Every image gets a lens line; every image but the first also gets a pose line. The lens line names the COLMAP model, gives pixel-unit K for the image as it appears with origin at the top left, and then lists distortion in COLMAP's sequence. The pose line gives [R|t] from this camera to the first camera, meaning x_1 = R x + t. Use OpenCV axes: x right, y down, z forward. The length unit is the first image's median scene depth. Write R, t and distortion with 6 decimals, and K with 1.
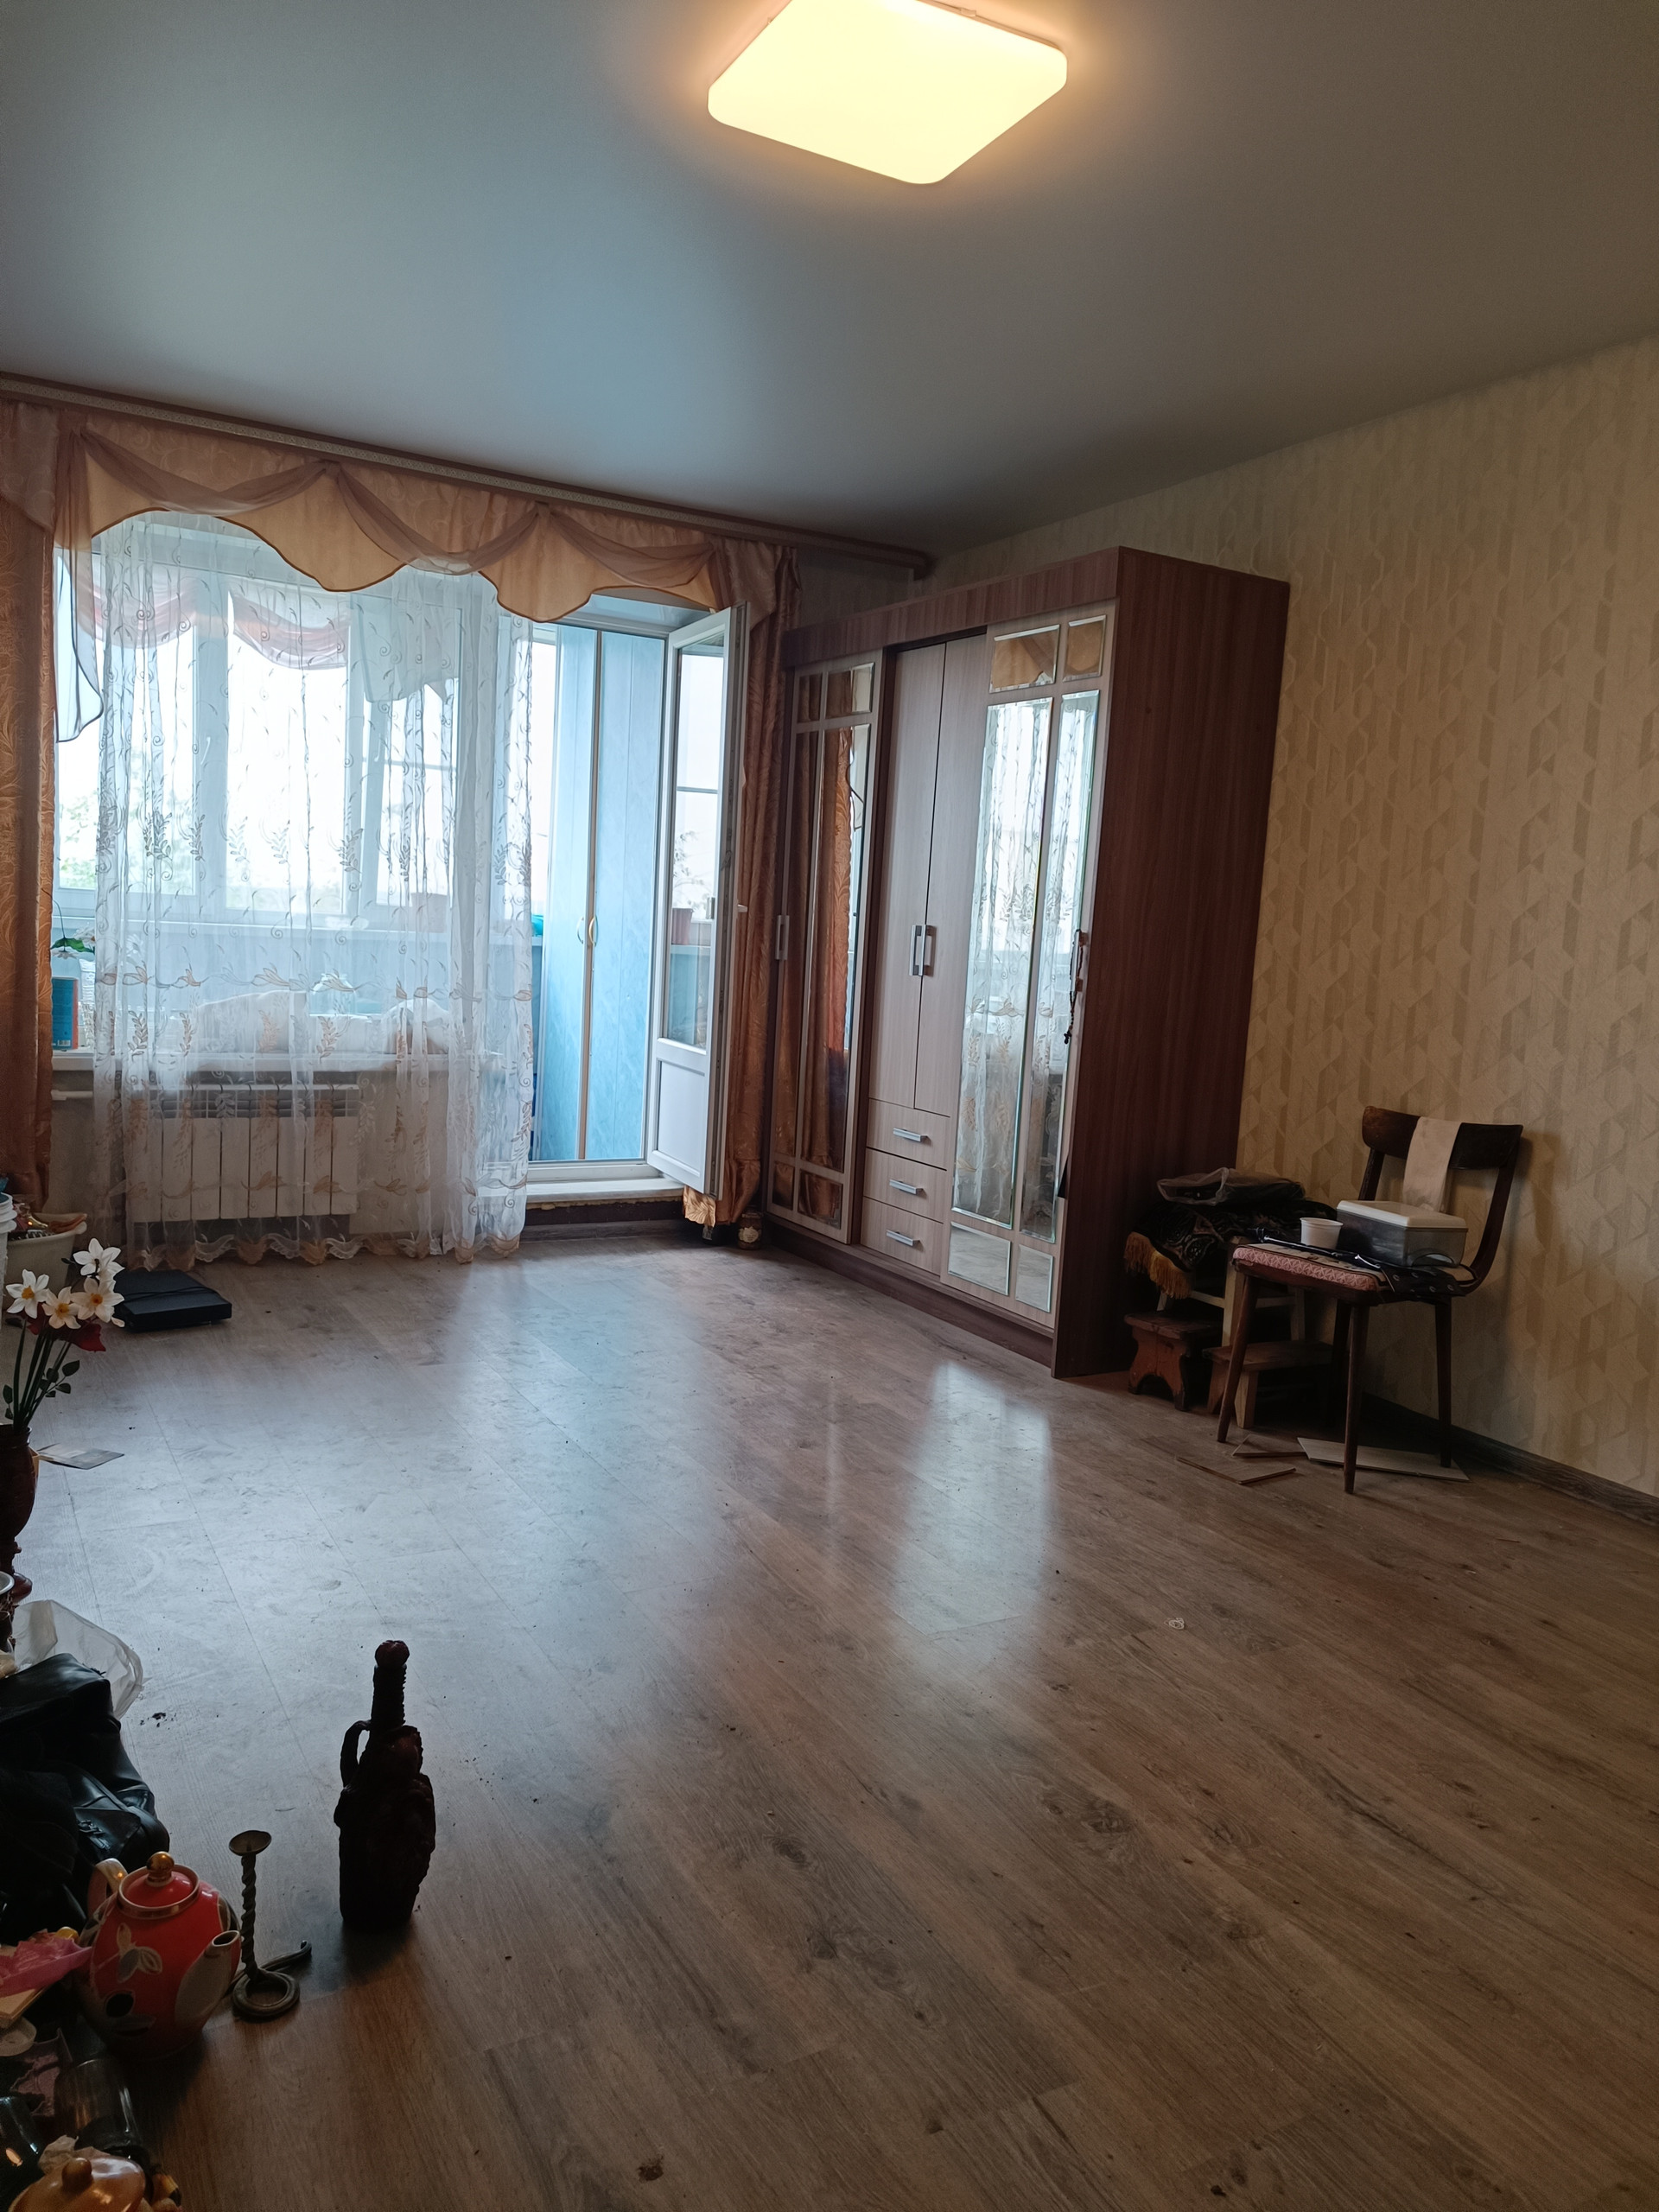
lens RADIAL K [[1585.5, 0, 837.6], [0, 1585.5, 1103.4], [0, 0, 1]] dist [0.052834, -0.062107]
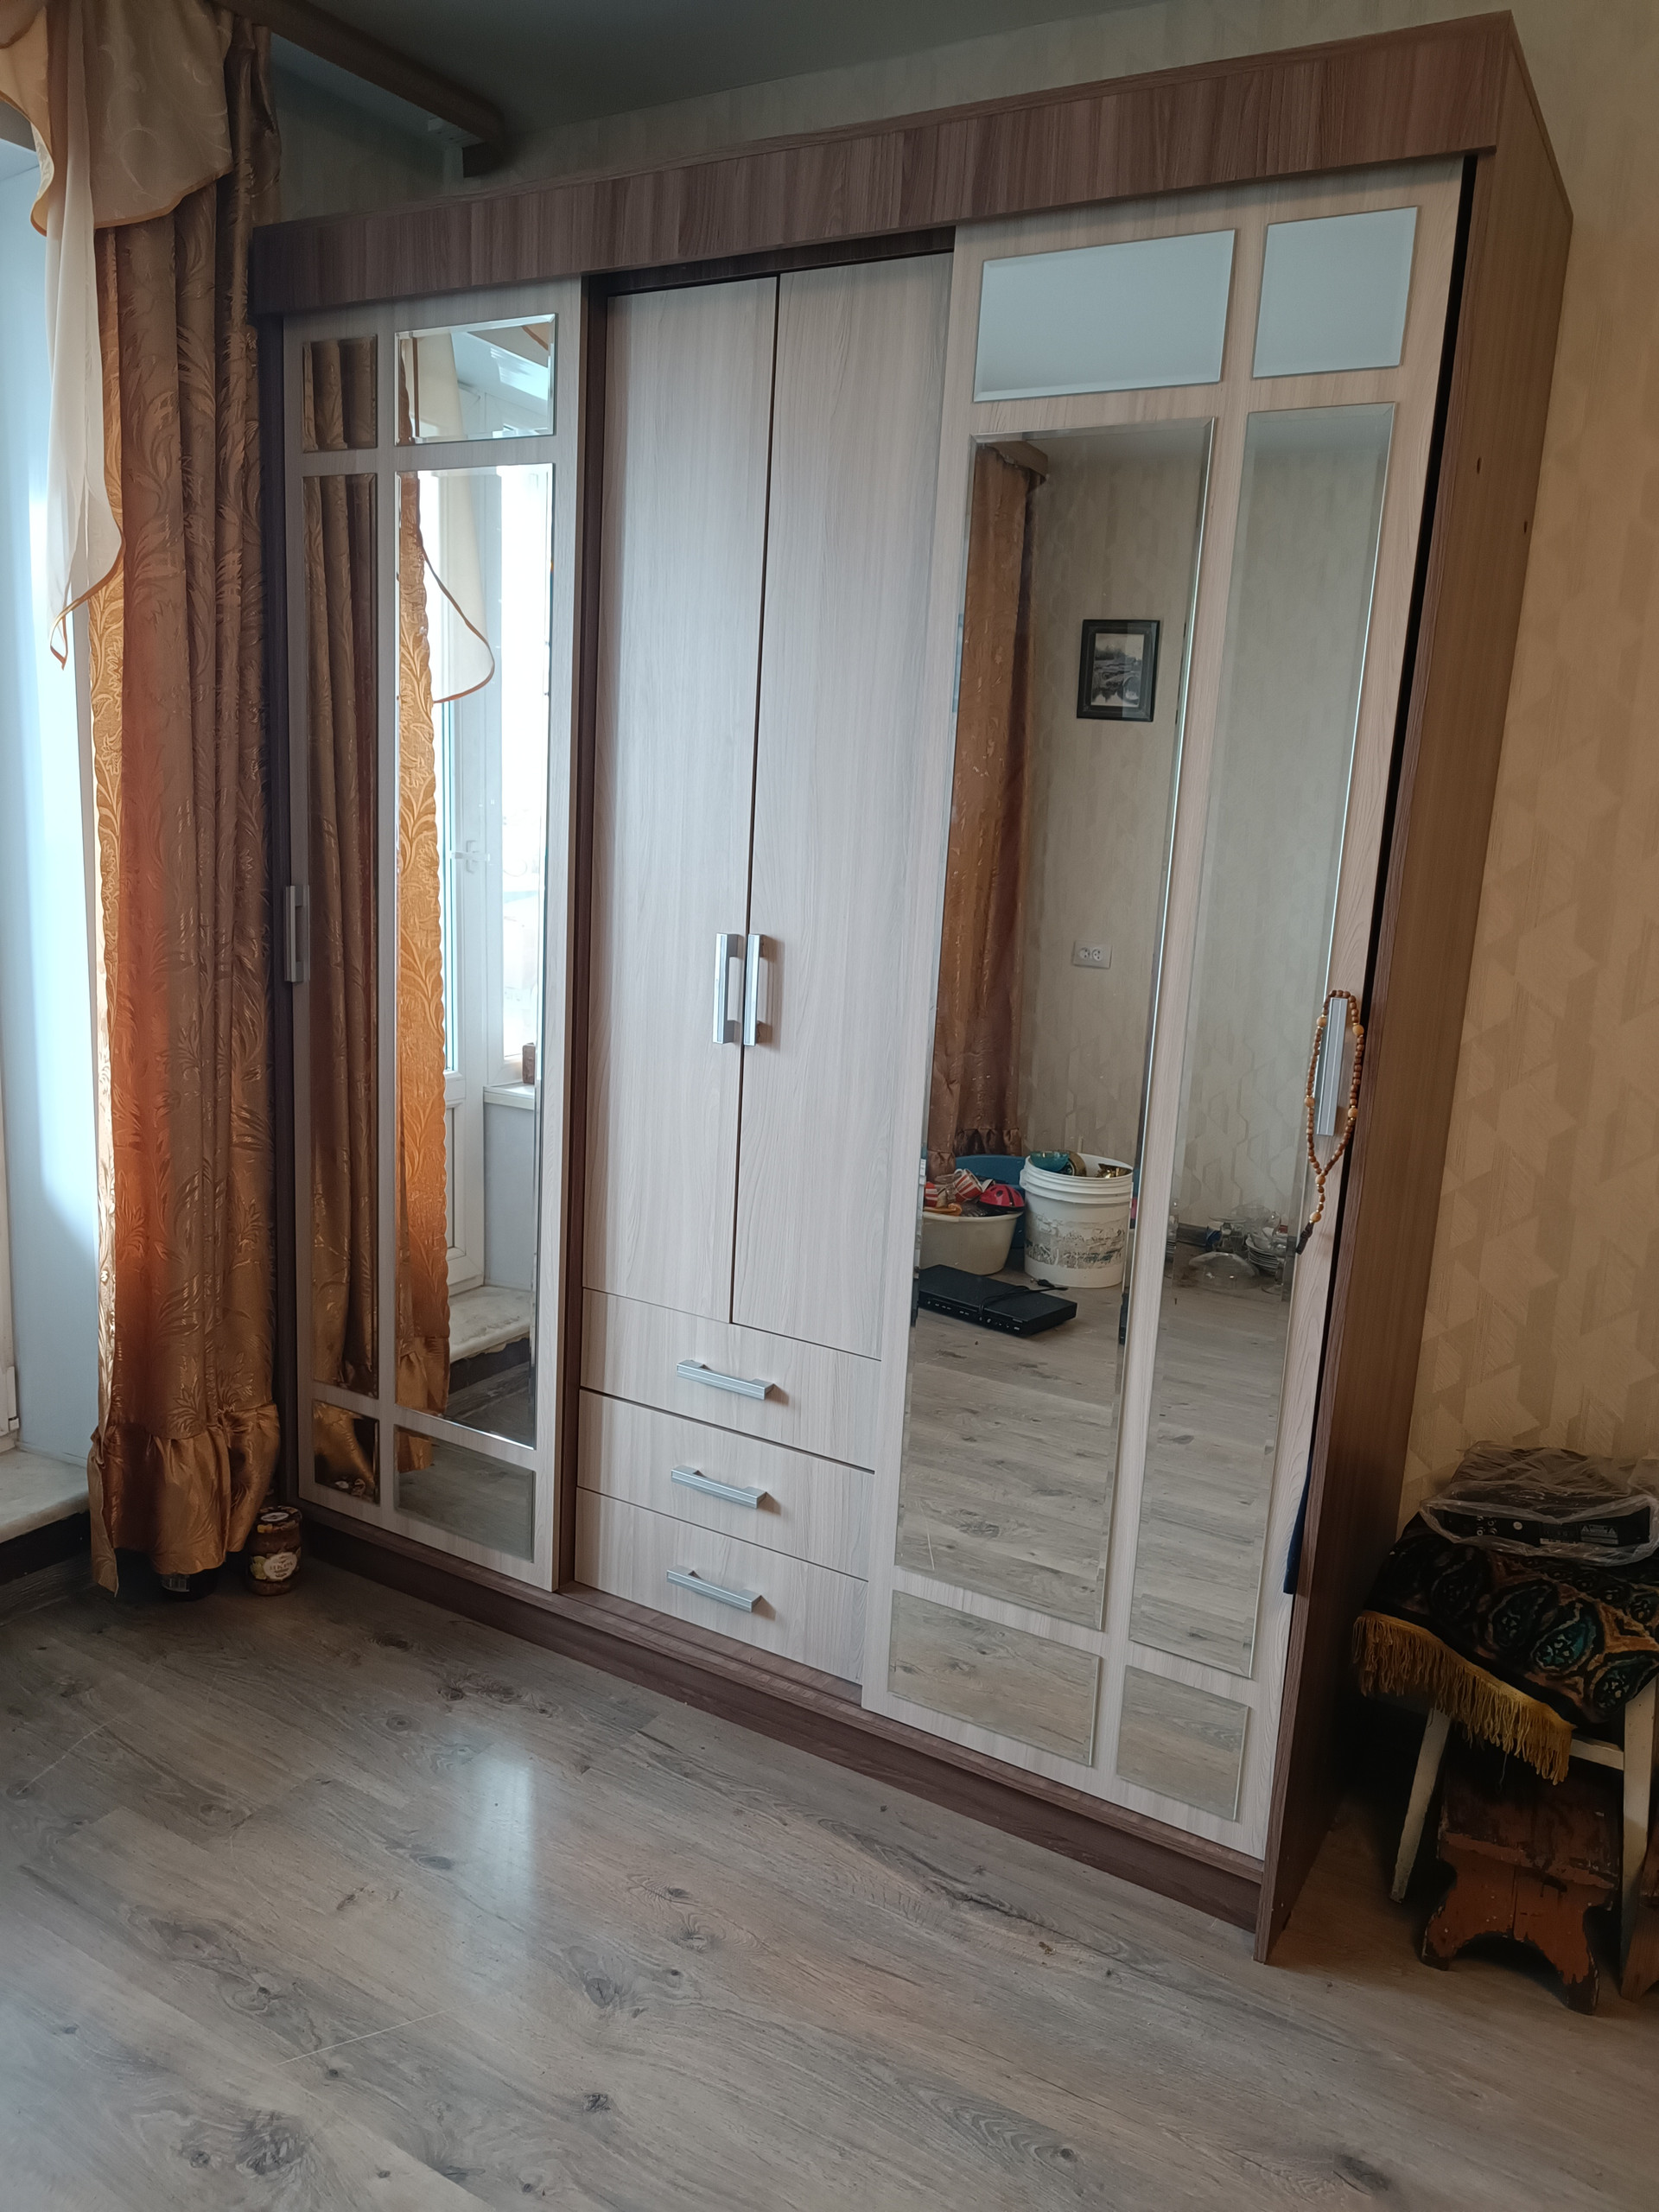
lens RADIAL K [[1540.2, 0, 832.8], [0, 1540.2, 1097.4], [0, 0, 1]] dist [0.042928, -0.044706]
pose [[0.865225, -0.103498, 0.490586, -0.134258], [0.052686, 0.991813, 0.116320, -0.108289], [-0.498608, -0.074796, 0.863594, 0.564255]]
